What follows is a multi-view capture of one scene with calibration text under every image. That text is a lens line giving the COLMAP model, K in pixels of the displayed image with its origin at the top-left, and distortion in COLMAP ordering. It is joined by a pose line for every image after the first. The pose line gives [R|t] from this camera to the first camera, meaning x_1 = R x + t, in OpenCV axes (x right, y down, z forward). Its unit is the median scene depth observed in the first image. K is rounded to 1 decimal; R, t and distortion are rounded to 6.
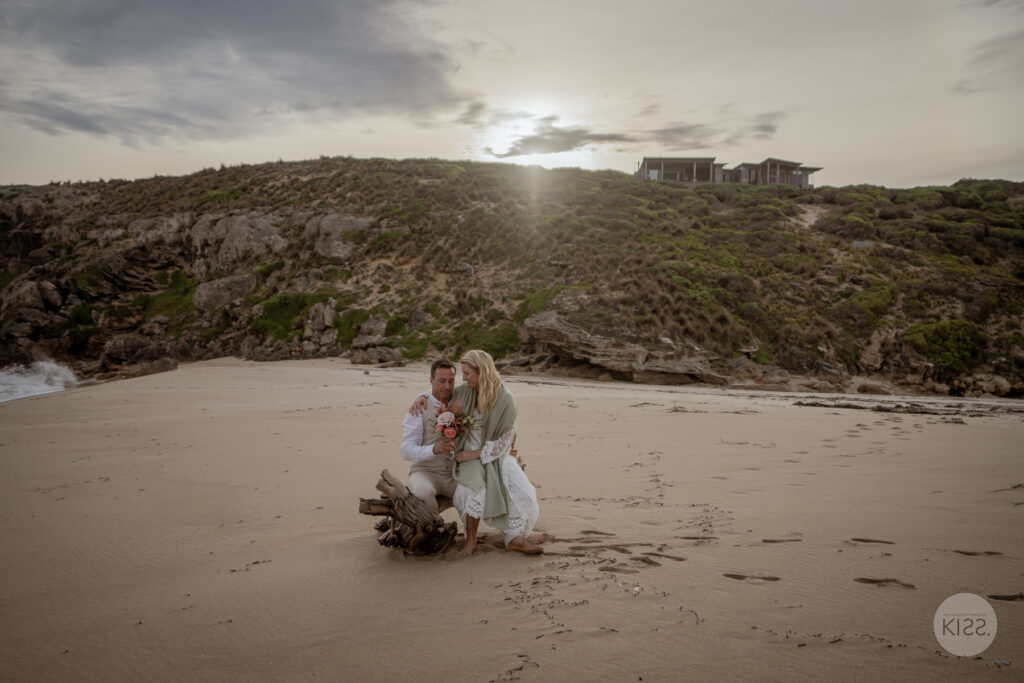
lens RADIAL K [[1017.2, 0, 522.3], [0, 1017.2, 356.7], [0, 0, 1]] dist [0.095739, 0.000000]
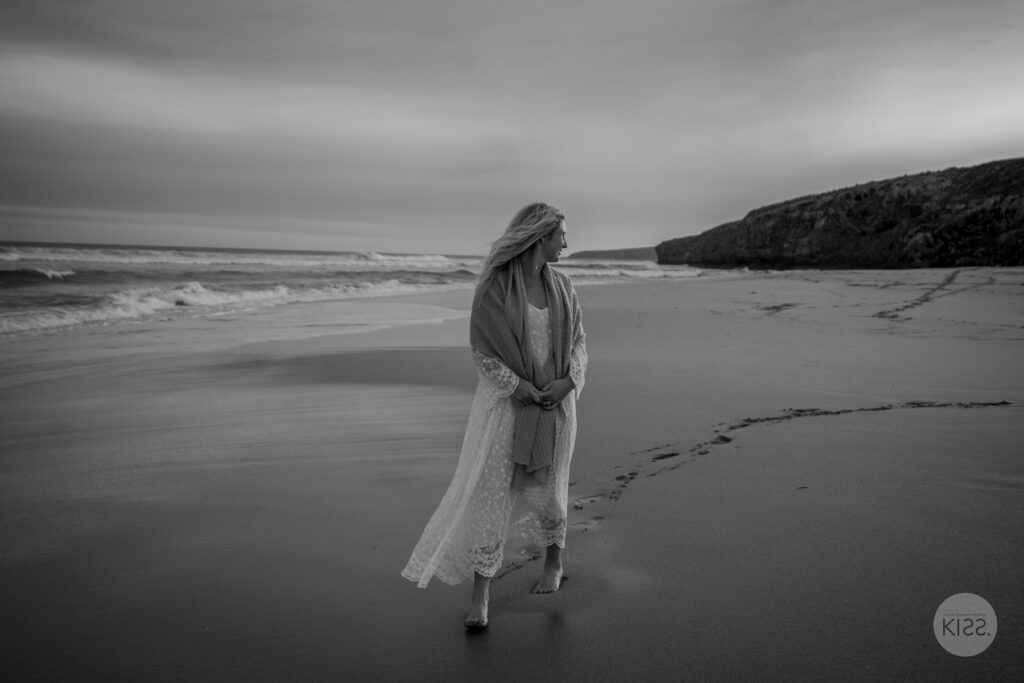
lens RADIAL K [[1017.2, 0, 532.4], [0, 1017.2, 352.5], [0, 0, 1]] dist [0.095739, 0.000000]
pose [[0.736794, 0.061501, -0.673315, 0.385812], [-0.015049, 0.997099, 0.074608, 0.026483], [0.675950, -0.044838, 0.735582, -1.115348]]
